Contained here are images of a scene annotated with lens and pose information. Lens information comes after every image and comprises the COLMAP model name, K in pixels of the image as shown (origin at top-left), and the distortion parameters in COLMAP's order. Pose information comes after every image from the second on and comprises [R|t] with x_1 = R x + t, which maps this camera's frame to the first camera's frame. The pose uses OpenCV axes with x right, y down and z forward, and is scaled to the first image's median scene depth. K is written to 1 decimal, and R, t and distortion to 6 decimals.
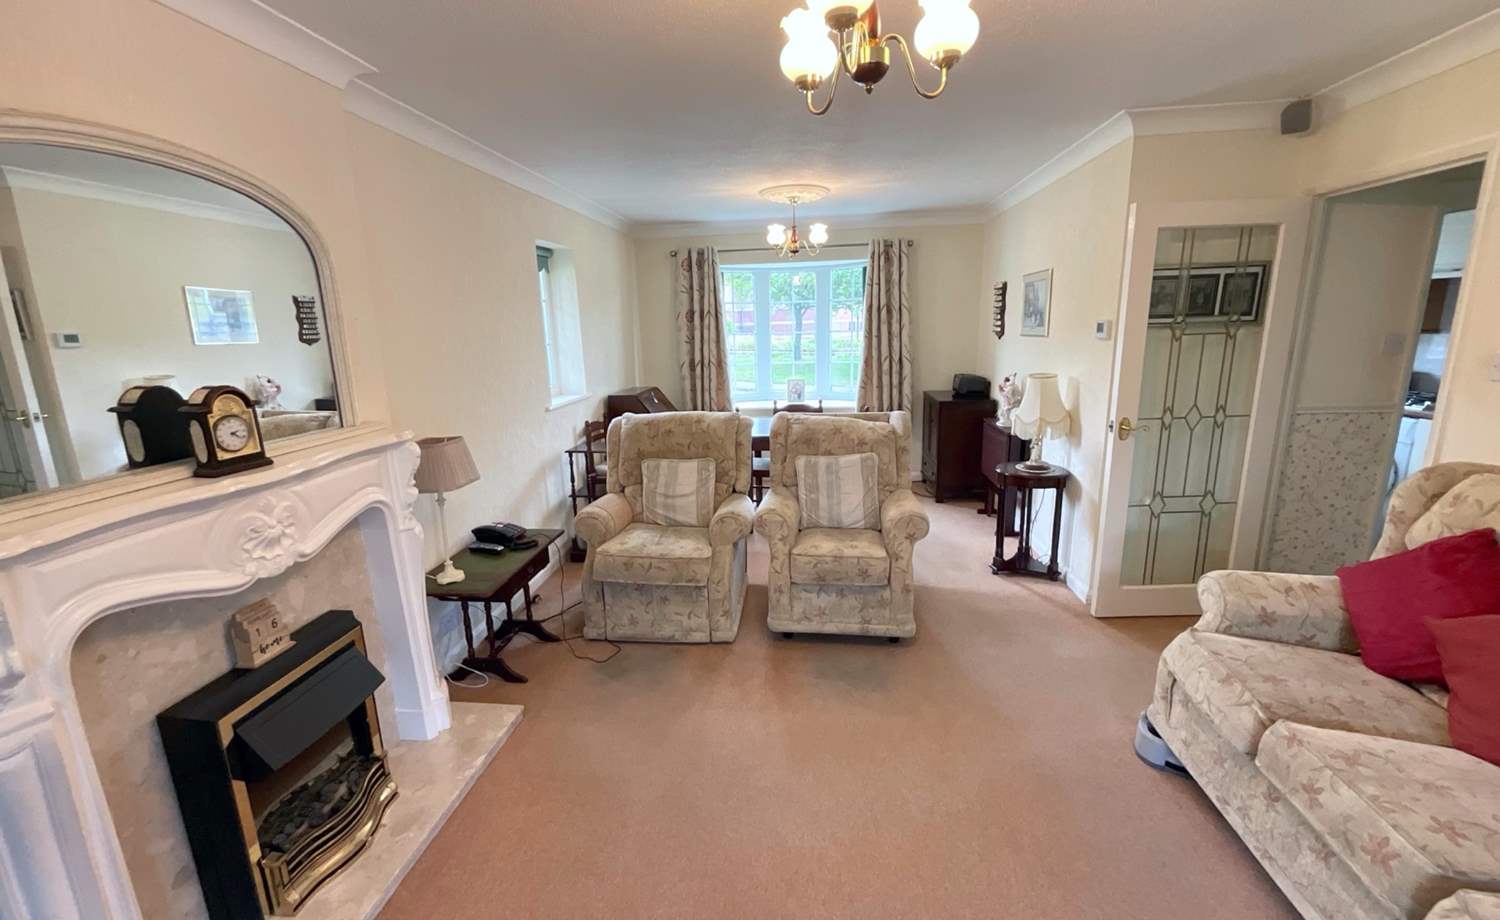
lens RADIAL K [[609.4, 0, 748.7], [0, 609.4, 459.4], [0, 0, 1]] dist [-0.003418, 0.000965]
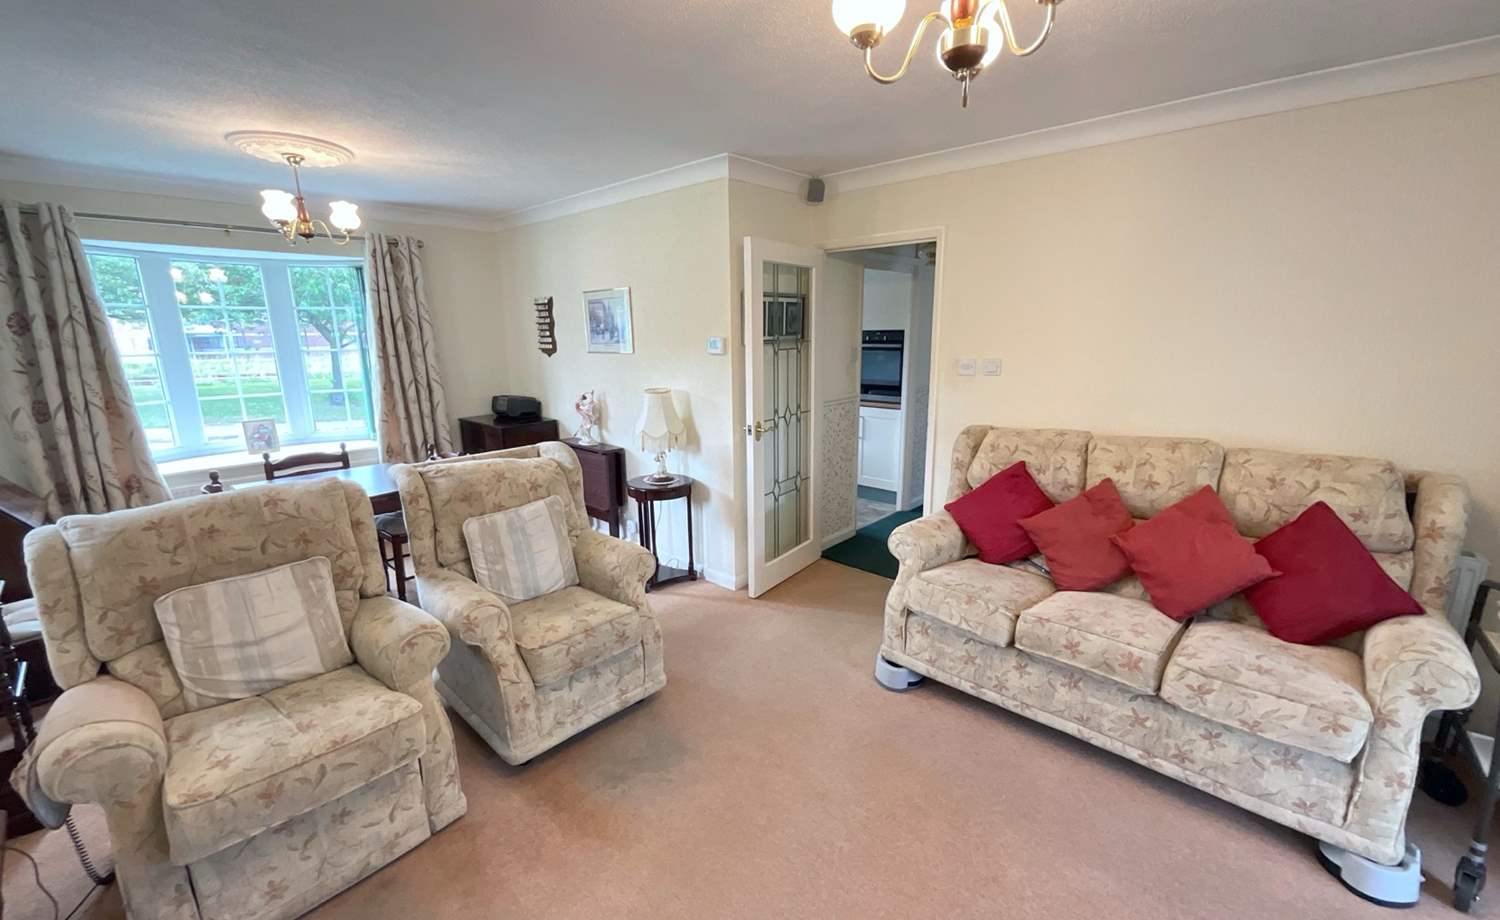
lens RADIAL K [[609.4, 0, 748.7], [0, 609.4, 459.4], [0, 0, 1]] dist [-0.003418, 0.000965]
pose [[0.584643, -0.150718, 0.797168, -0.294482], [0.173059, 0.983145, 0.058959, -0.062001], [-0.792618, 0.103487, 0.600872, 0.292099]]
